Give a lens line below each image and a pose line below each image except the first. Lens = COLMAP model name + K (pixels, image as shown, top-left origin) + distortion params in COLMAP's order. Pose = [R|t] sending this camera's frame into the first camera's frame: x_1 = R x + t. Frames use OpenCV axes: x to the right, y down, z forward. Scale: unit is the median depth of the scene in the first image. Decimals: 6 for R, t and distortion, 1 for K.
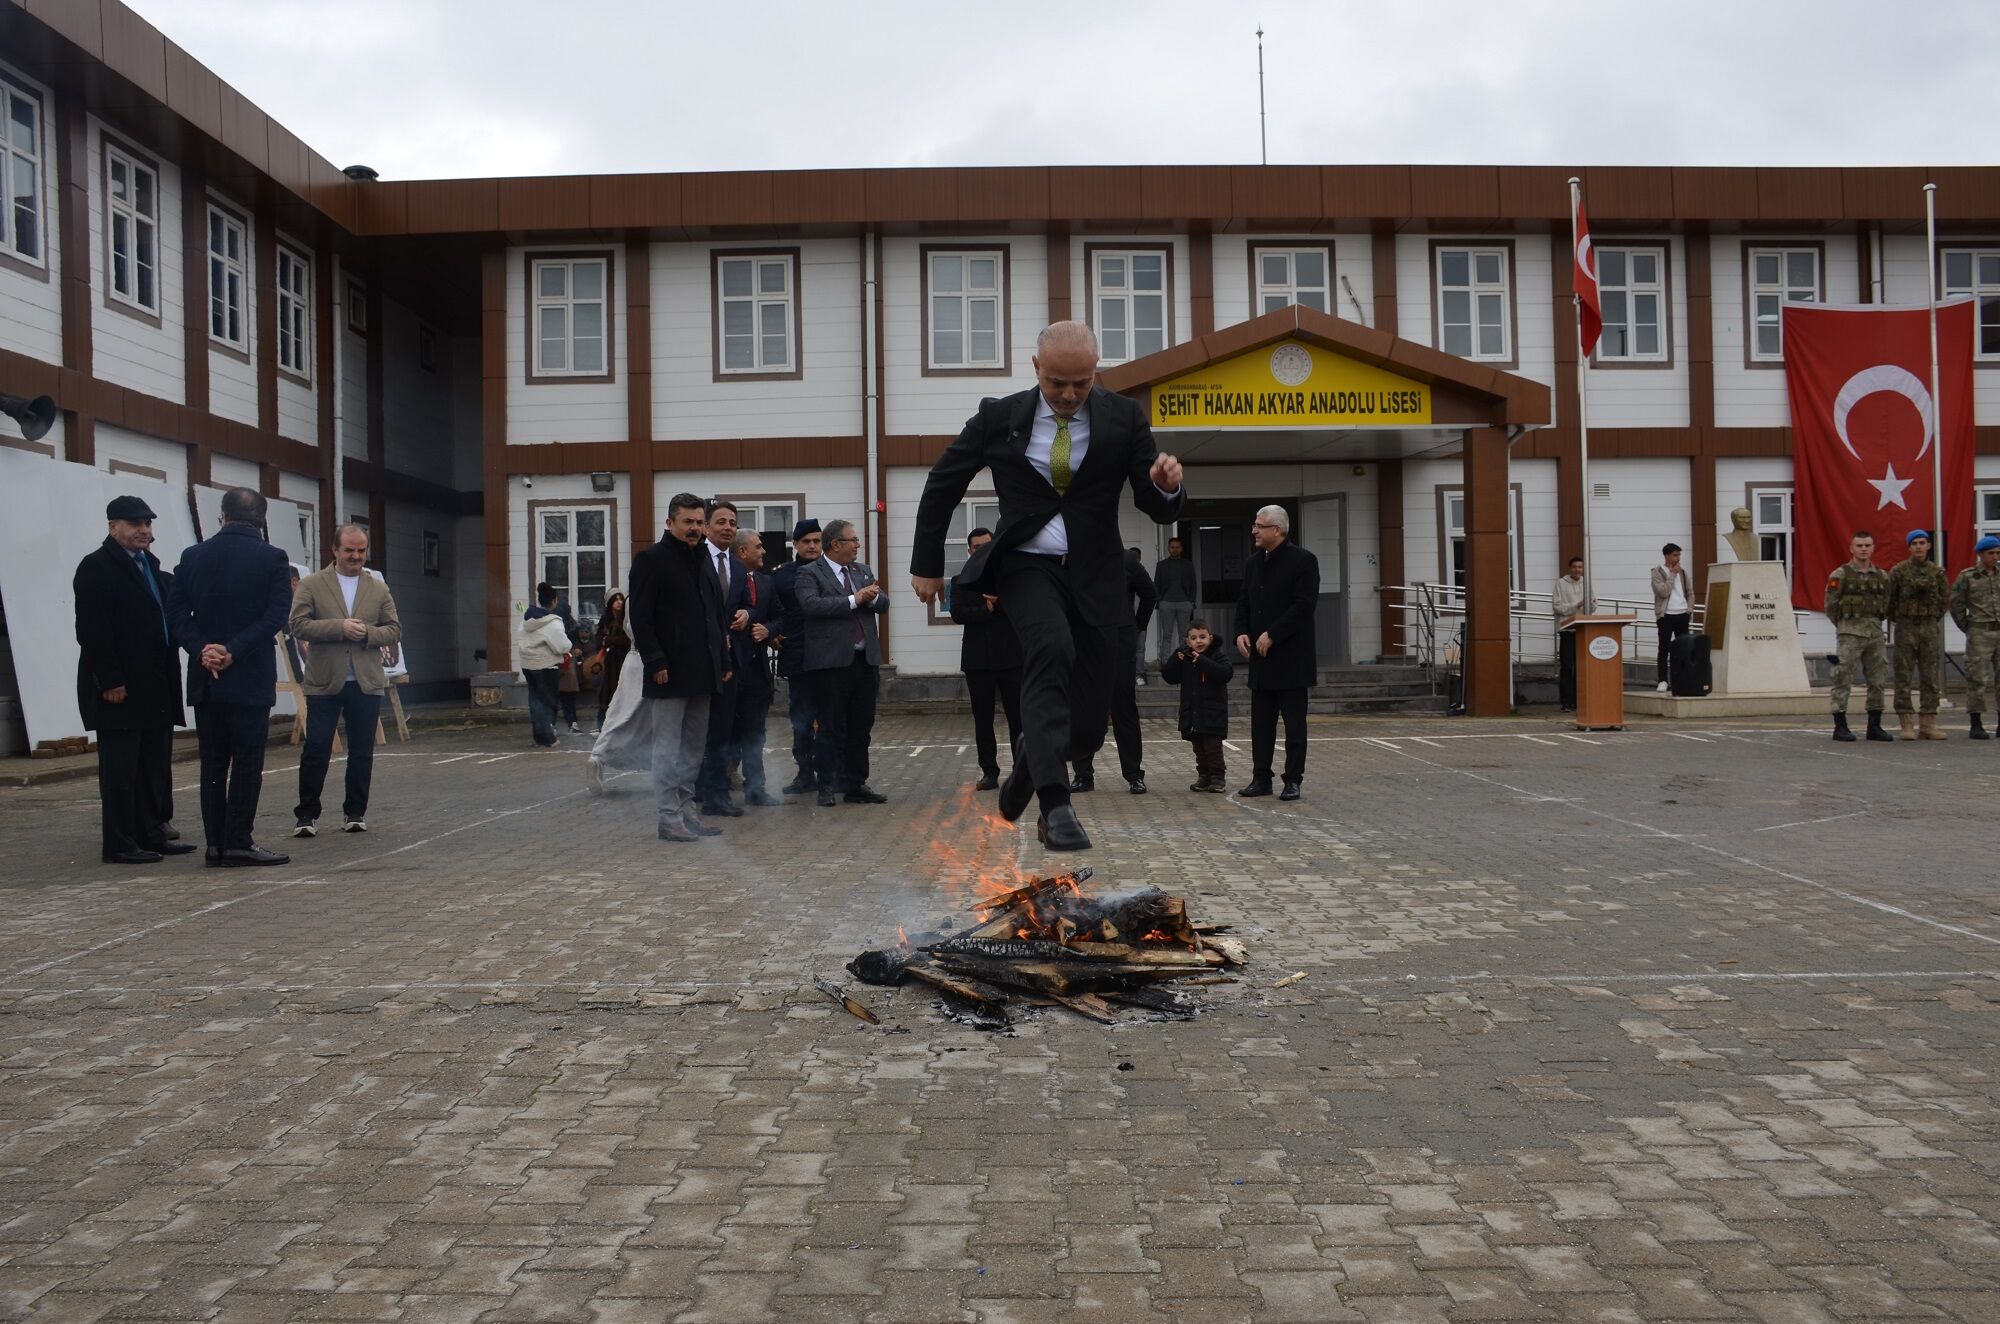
lens RADIAL K [[1692.5, 0, 995.7], [0, 1692.5, 638.6], [0, 0, 1]] dist [-0.116606, 0.140722]
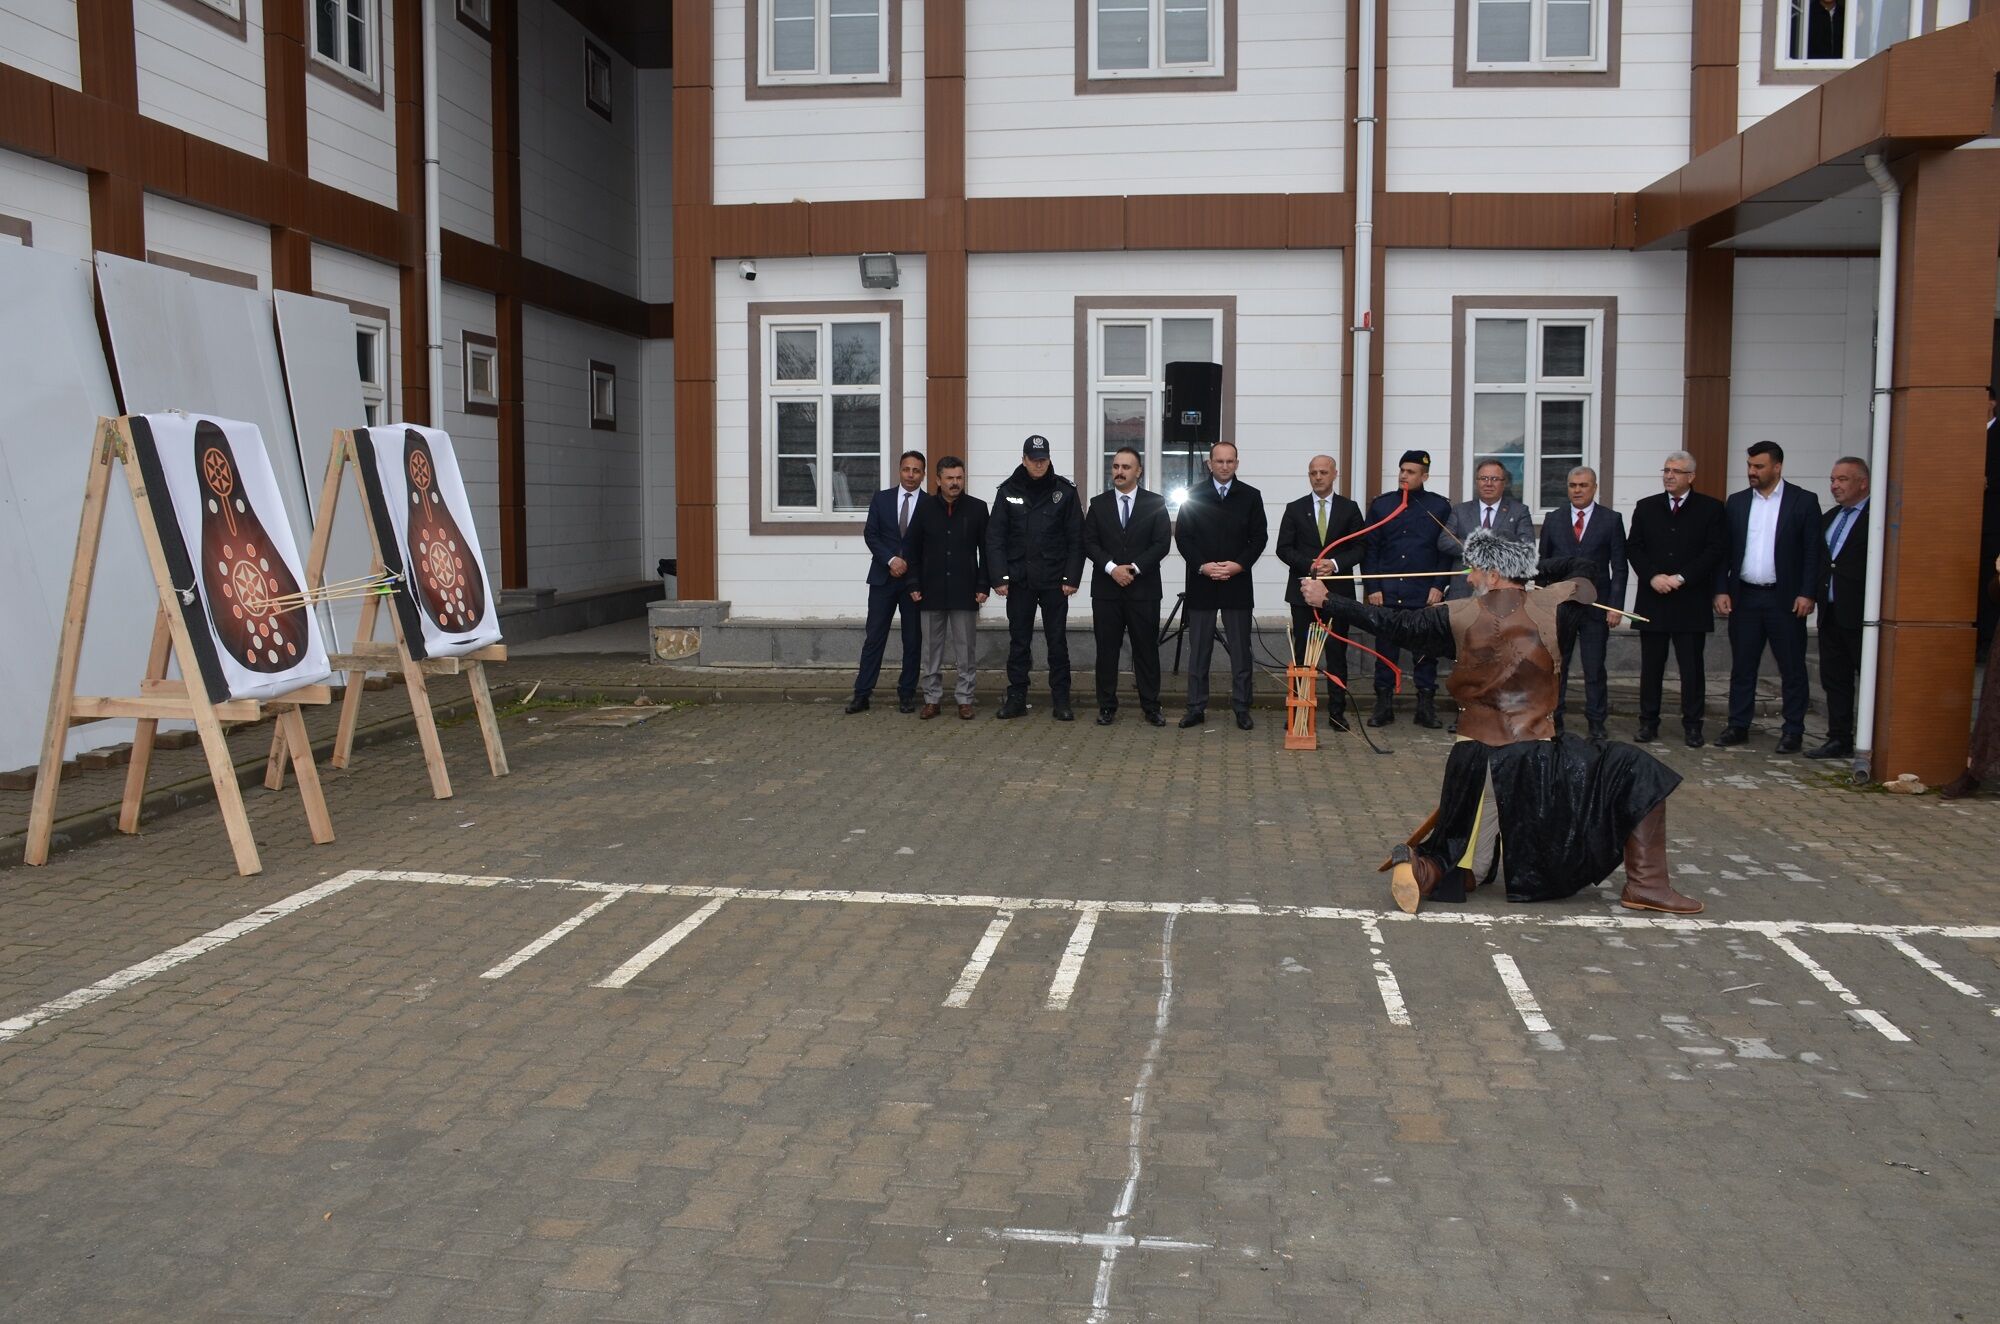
lens RADIAL K [[1746.1, 0, 1017.3], [0, 1746.1, 637.3], [0, 0, 1]] dist [-0.119719, 0.148719]
pose [[0.992510, 0.029630, -0.118512, -0.113900], [-0.019544, 0.996157, 0.085379, -0.021206], [0.120586, -0.082424, 0.989275, 0.414871]]
